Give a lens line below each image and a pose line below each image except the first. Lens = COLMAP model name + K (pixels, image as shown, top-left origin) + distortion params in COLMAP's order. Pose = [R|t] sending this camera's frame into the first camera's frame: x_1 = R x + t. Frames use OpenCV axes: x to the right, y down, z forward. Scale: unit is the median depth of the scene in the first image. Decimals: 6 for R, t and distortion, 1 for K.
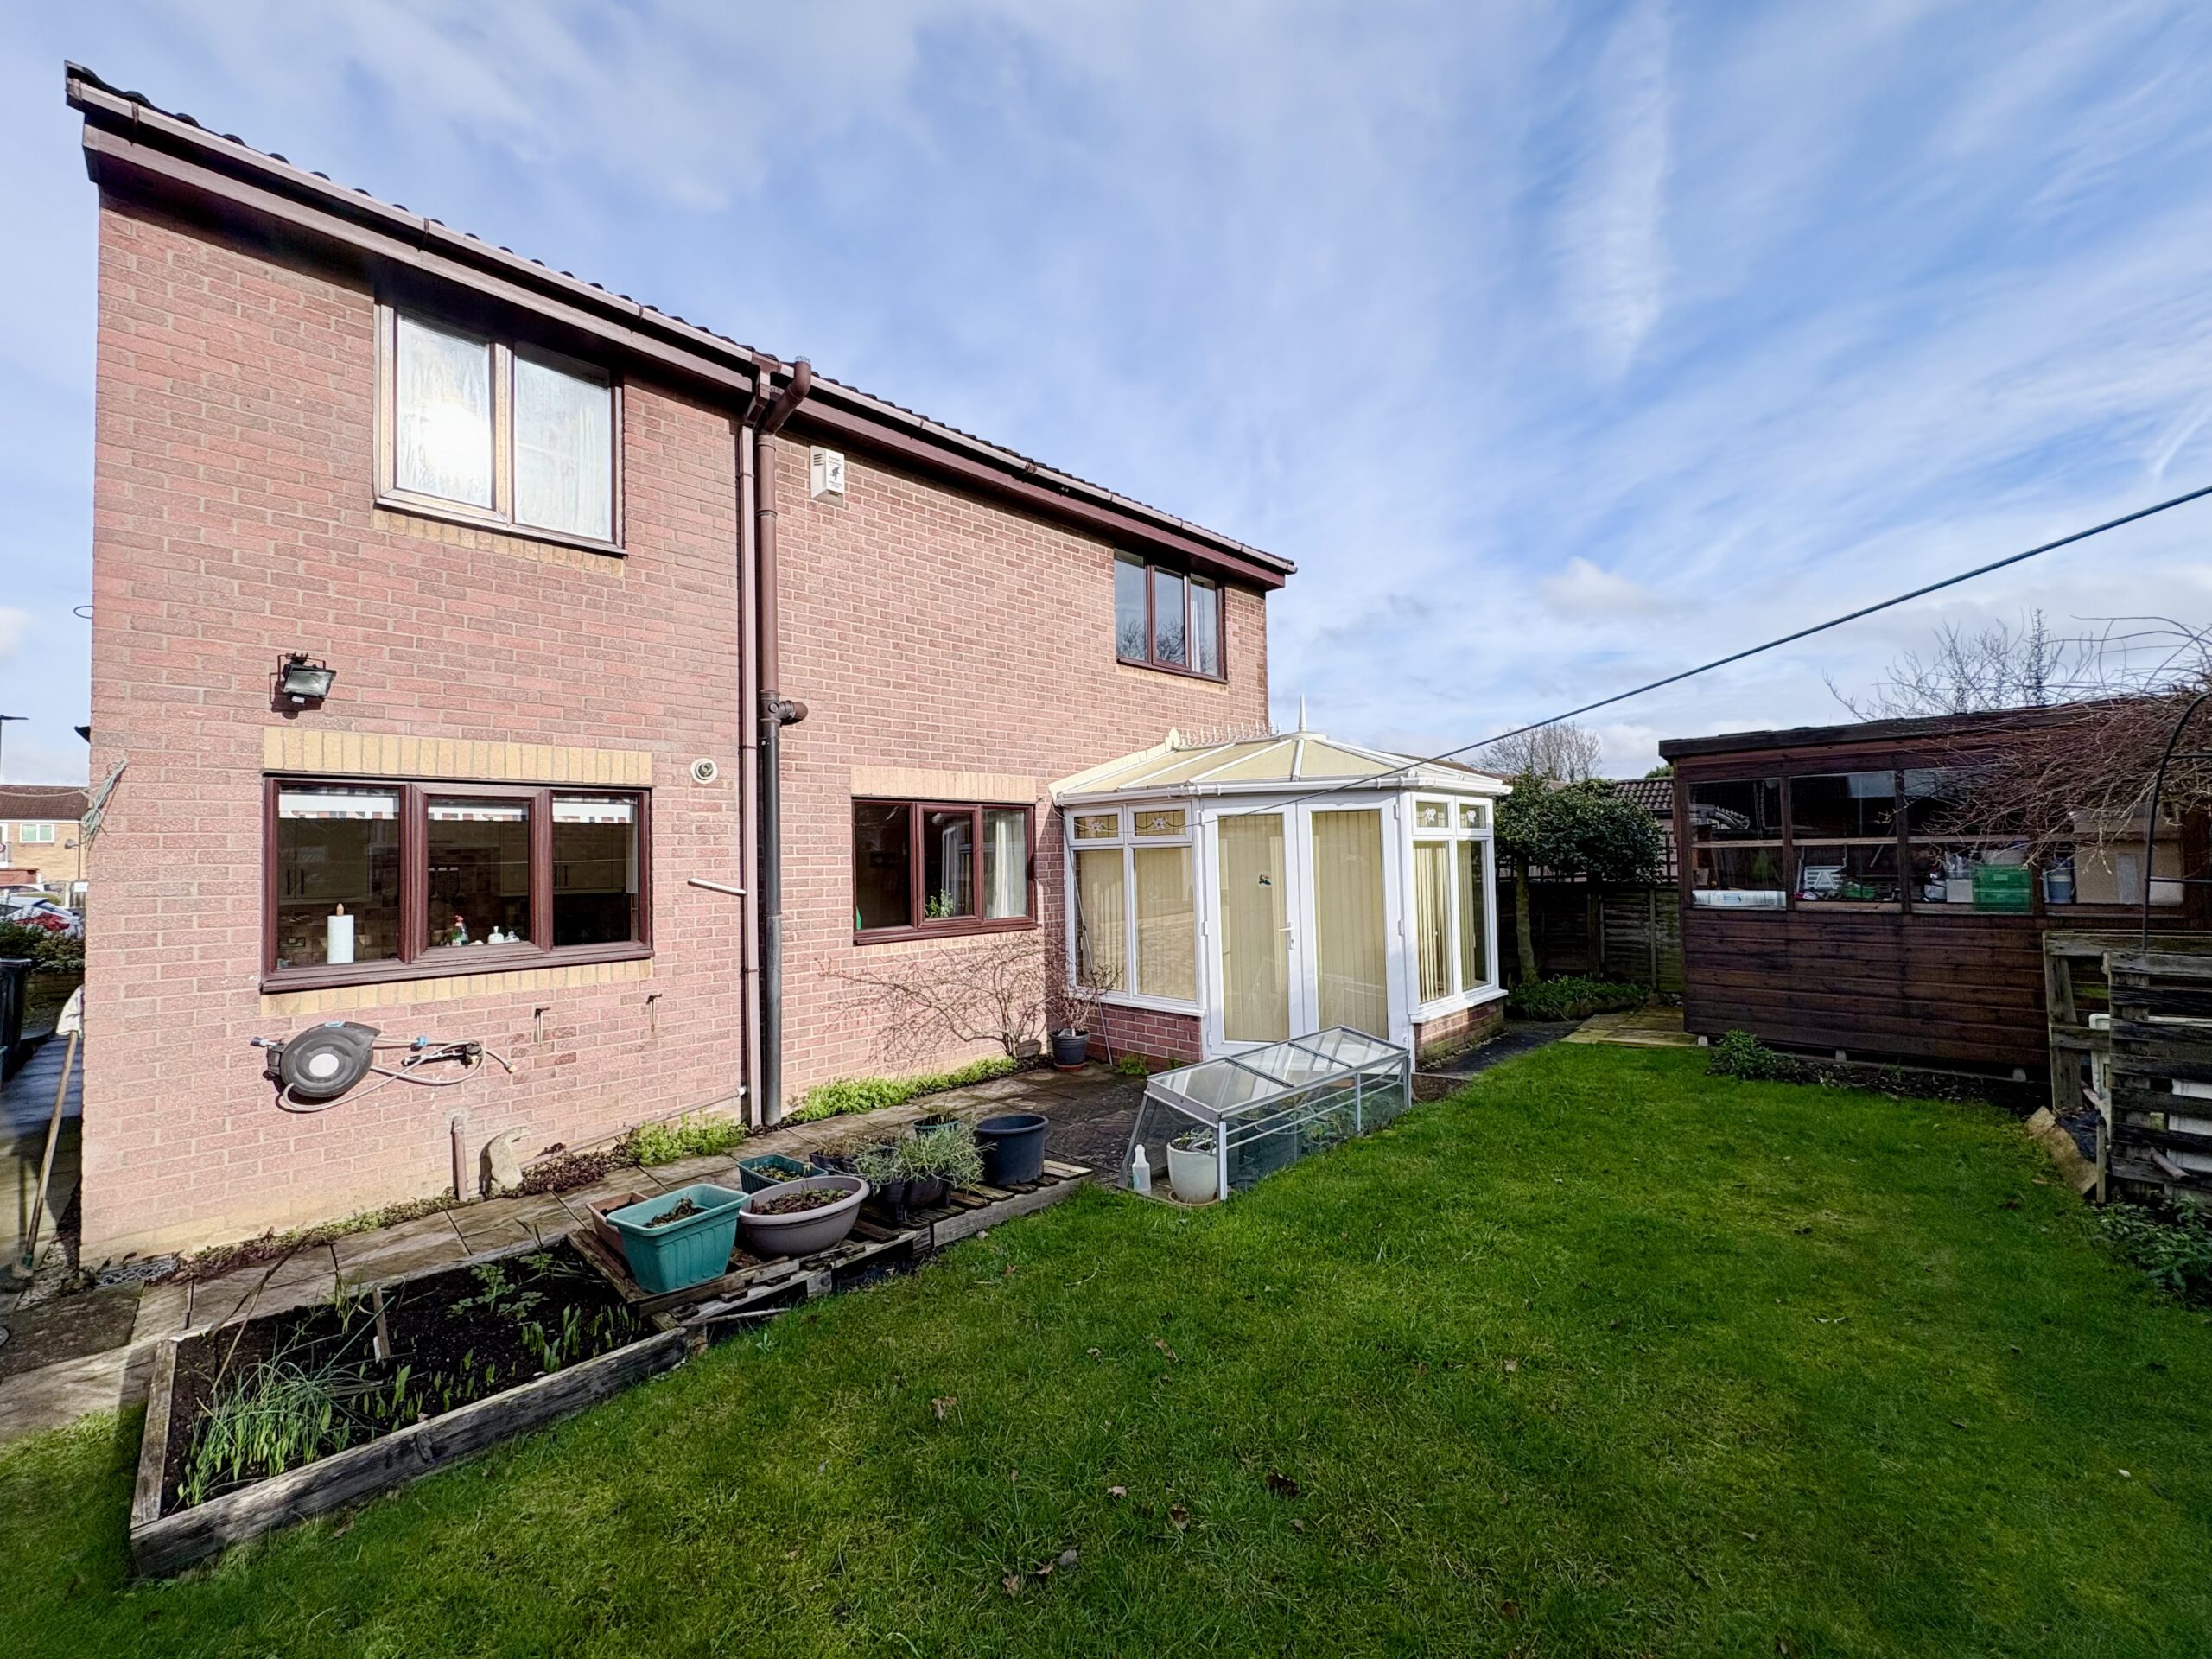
lens RADIAL K [[881.3, 0, 1095.3], [0, 881.3, 833.4], [0, 0, 1]] dist [-0.001008, 0.000078]
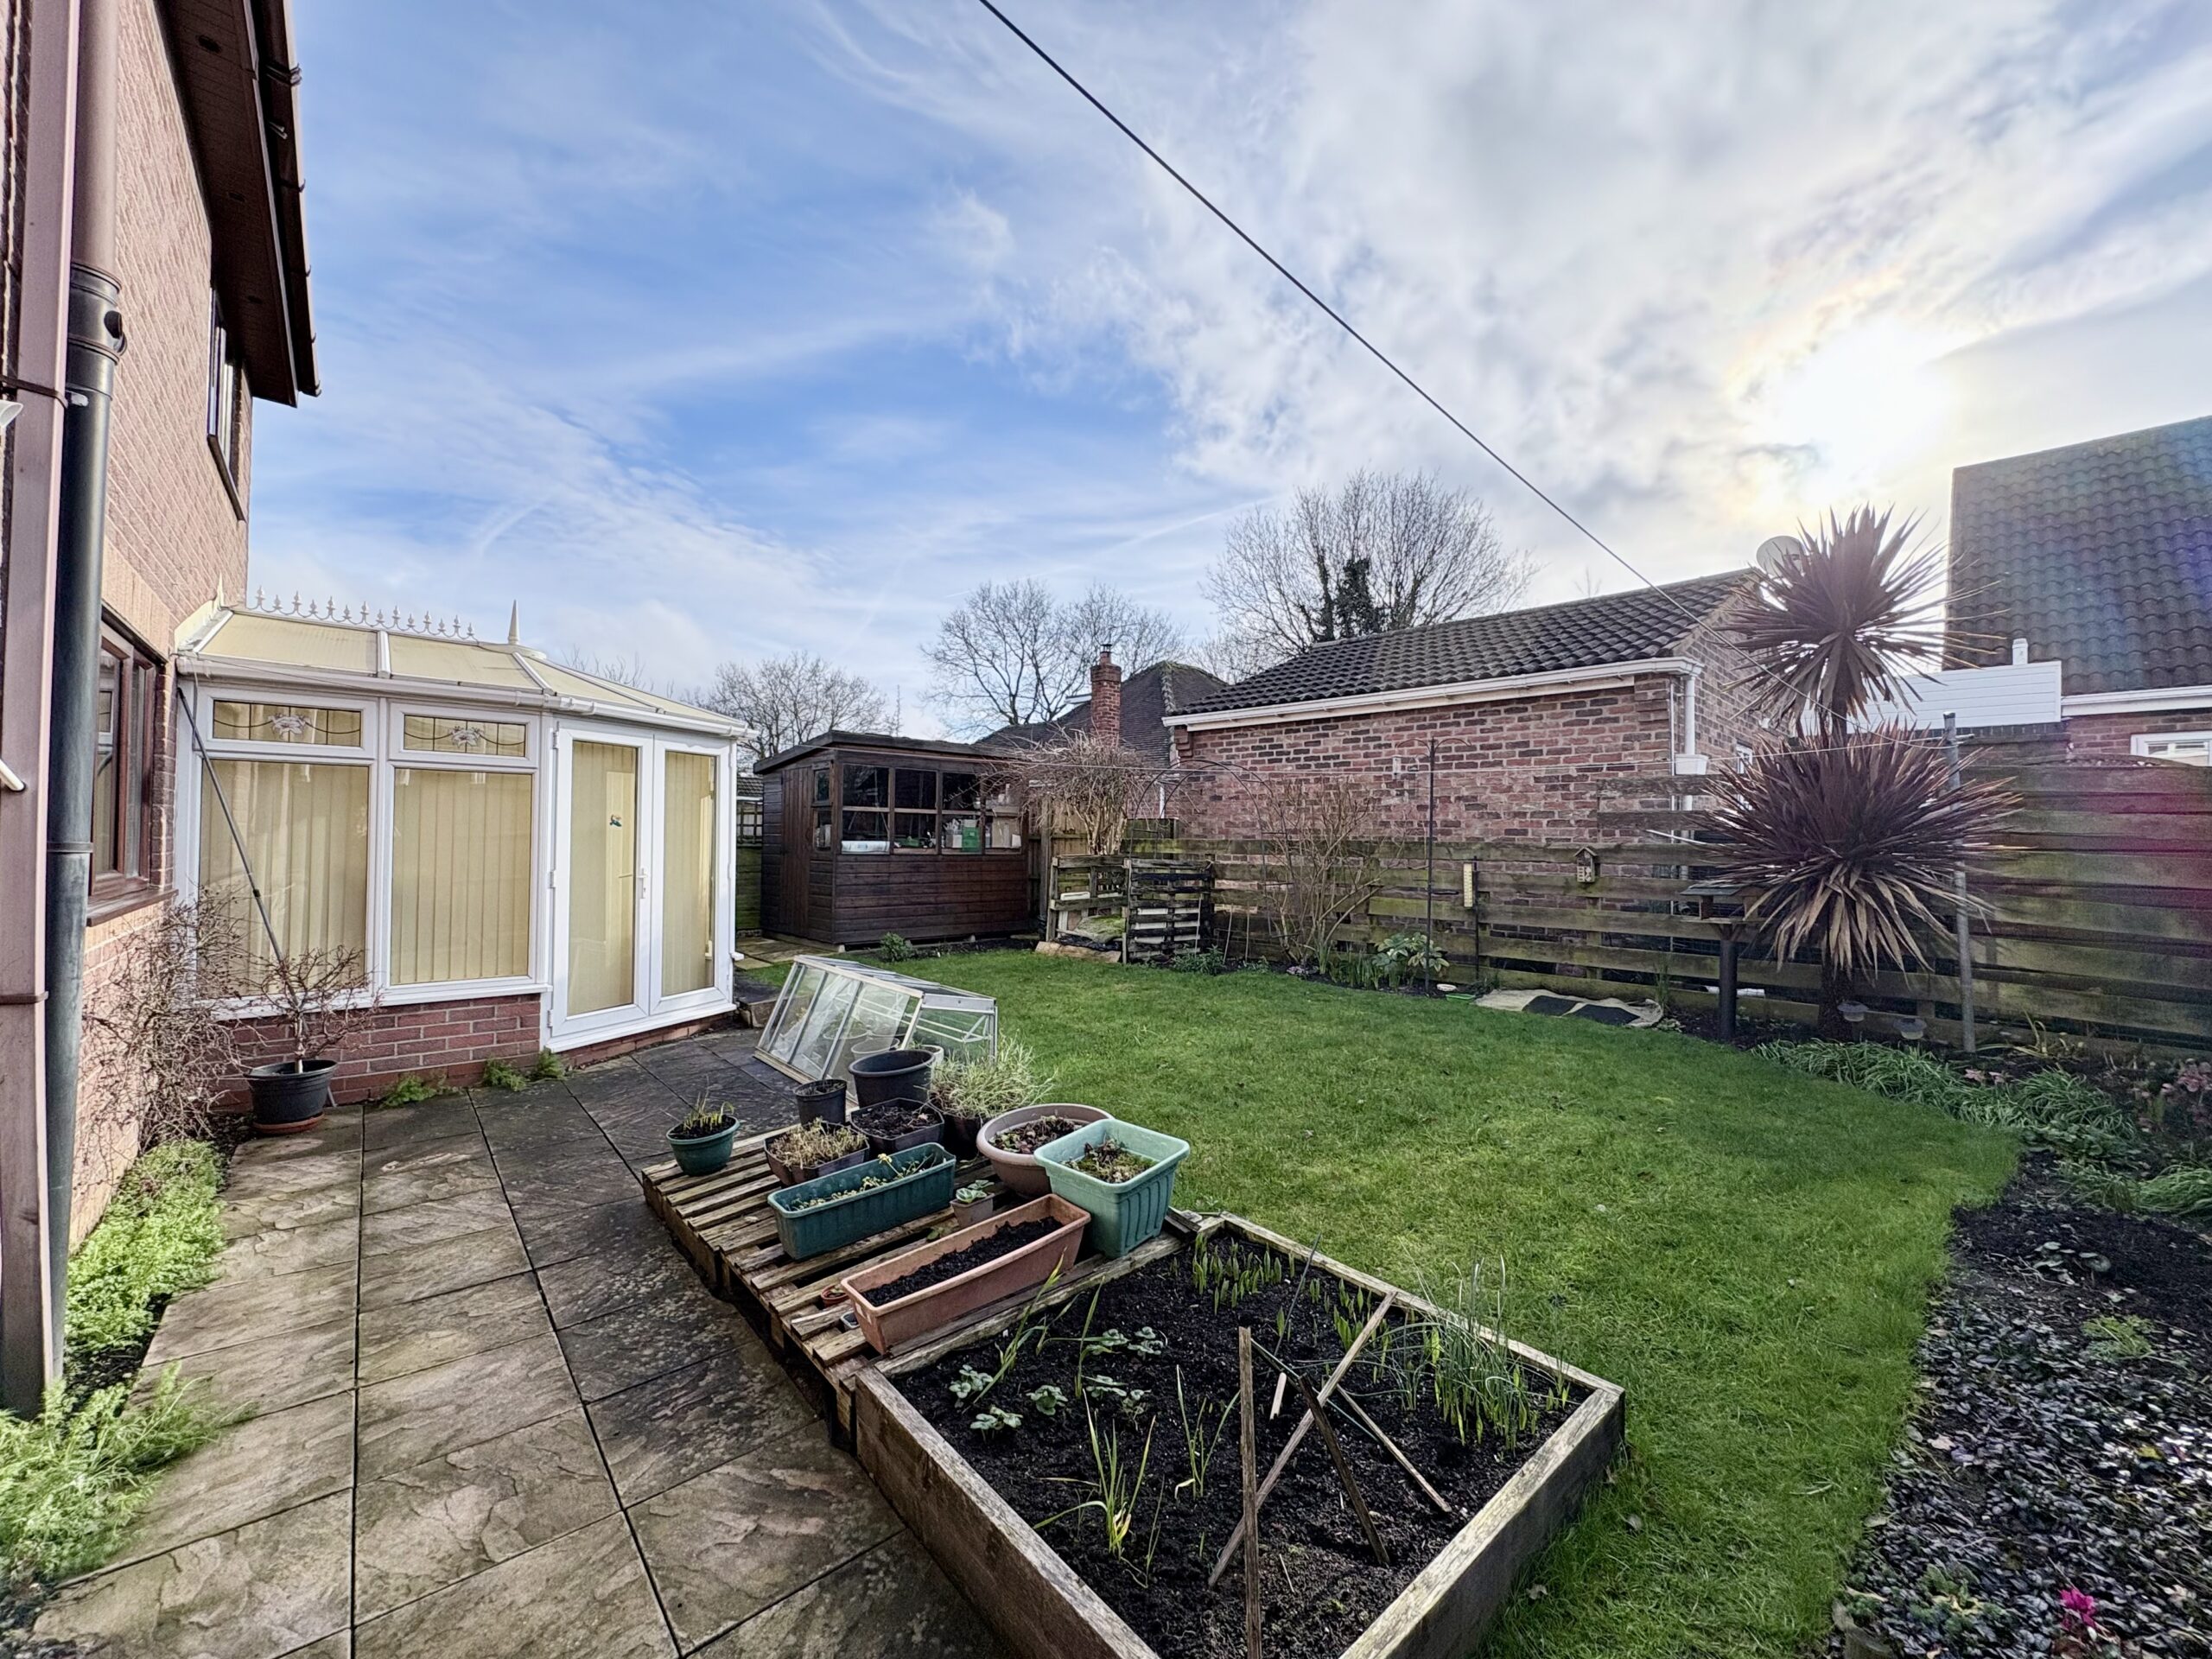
lens RADIAL K [[881.3, 0, 1117.8], [0, 881.3, 825.3], [0, 0, 1]] dist [-0.001008, 0.000078]
pose [[0.051394, 0.040584, 0.997853, -0.685918], [-0.037677, 0.998541, -0.038671, 0.077224], [-0.997967, -0.035608, 0.052849, 0.494710]]
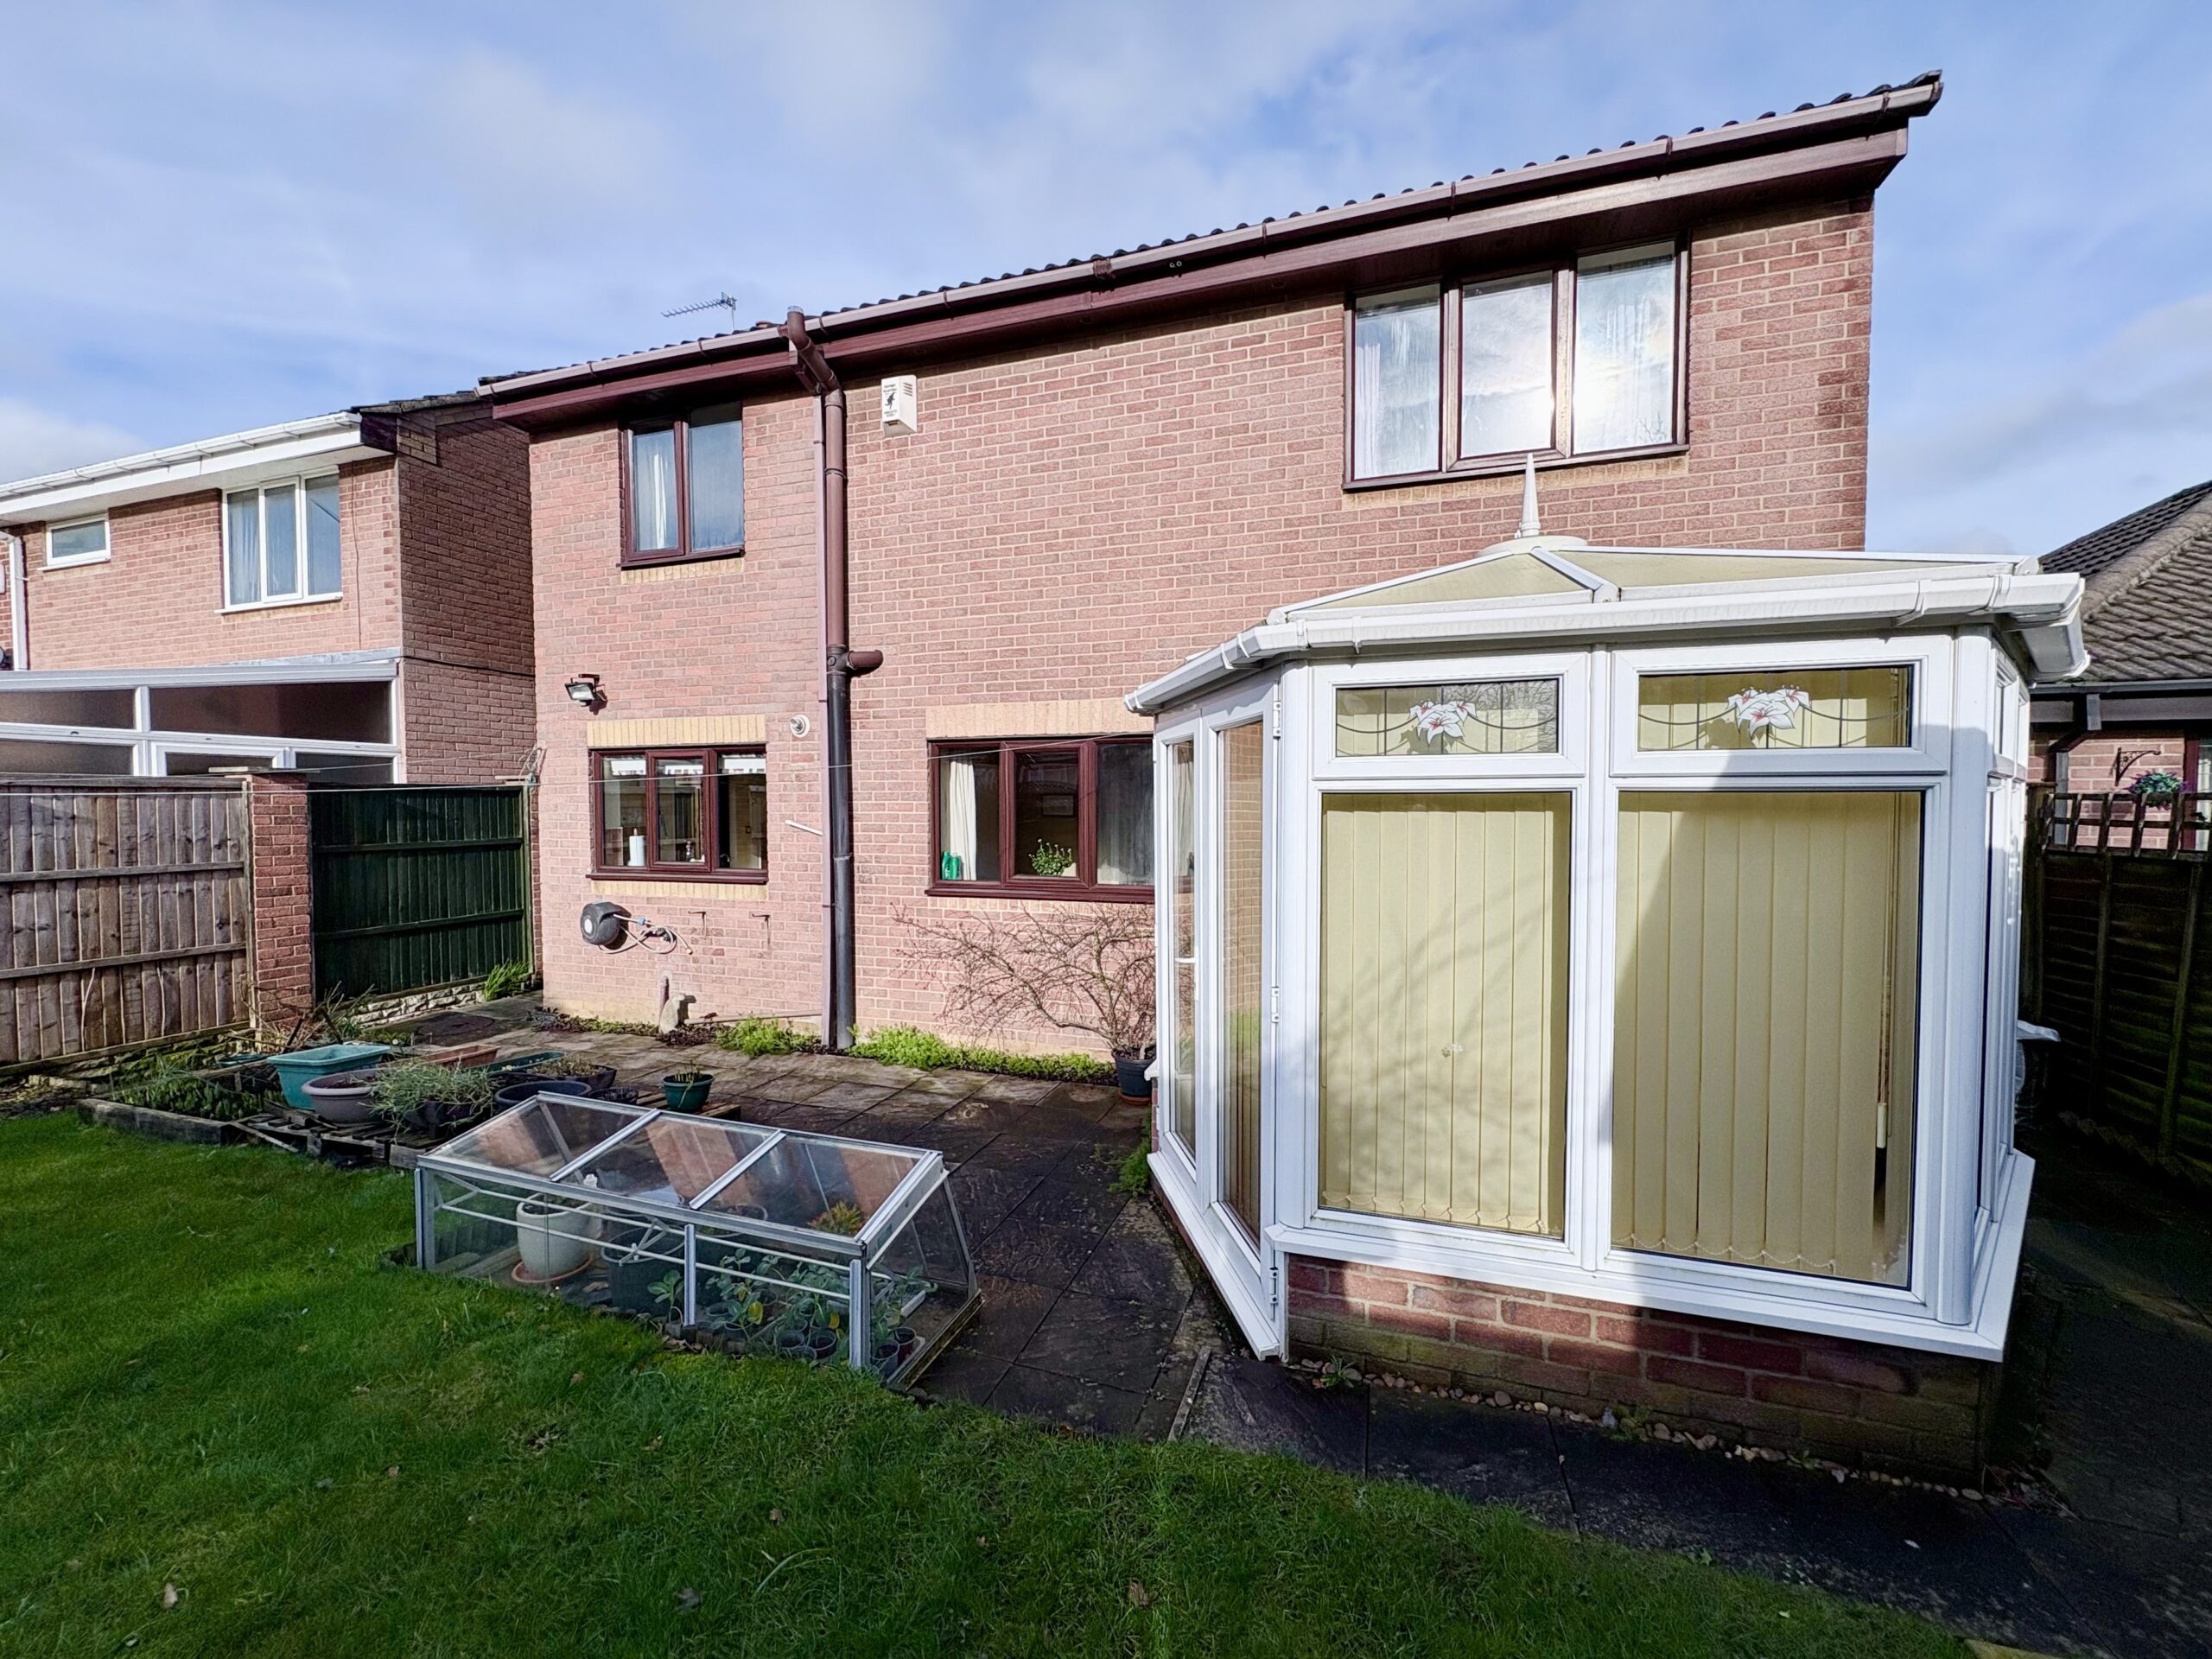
lens RADIAL K [[881.3, 0, 1093.6], [0, 881.3, 829.1], [0, 0, 1]] dist [-0.001008, 0.000078]
pose [[0.450248, 0.051642, -0.891409, 0.686316], [0.021393, 0.997416, 0.068589, -0.007598], [0.892647, -0.049952, 0.447980, 0.755902]]
